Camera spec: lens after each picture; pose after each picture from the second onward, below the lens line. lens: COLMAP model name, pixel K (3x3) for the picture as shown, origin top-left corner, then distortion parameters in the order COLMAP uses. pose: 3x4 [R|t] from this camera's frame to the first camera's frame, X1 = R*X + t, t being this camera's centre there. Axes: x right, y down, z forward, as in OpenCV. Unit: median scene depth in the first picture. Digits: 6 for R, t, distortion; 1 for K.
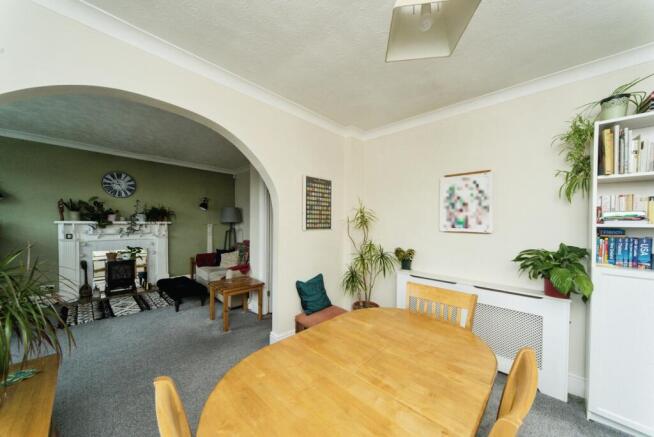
lens RADIAL K [[240.7, 0, 324.4], [0, 240.7, 221.6], [0, 0, 1]] dist [0.000640, 0.000004]
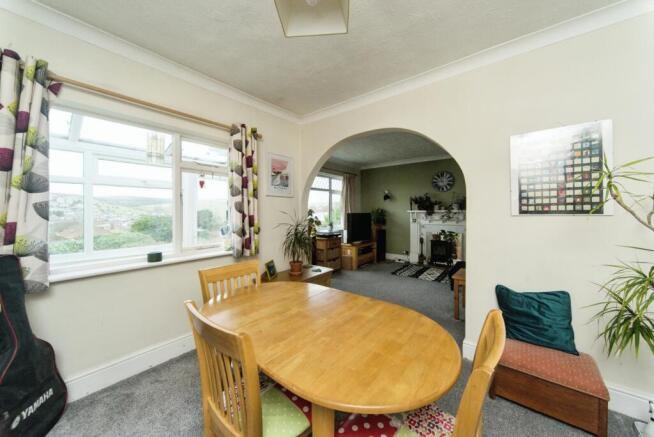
lens RADIAL K [[240.7, 0, 322.1], [0, 240.7, 214.6], [0, 0, 1]] dist [0.000640, 0.000004]
pose [[0.057665, -0.003756, -0.998329, 0.438445], [0.004424, 0.999984, -0.003507, 0.025977], [0.998326, -0.004215, 0.057680, 0.318978]]
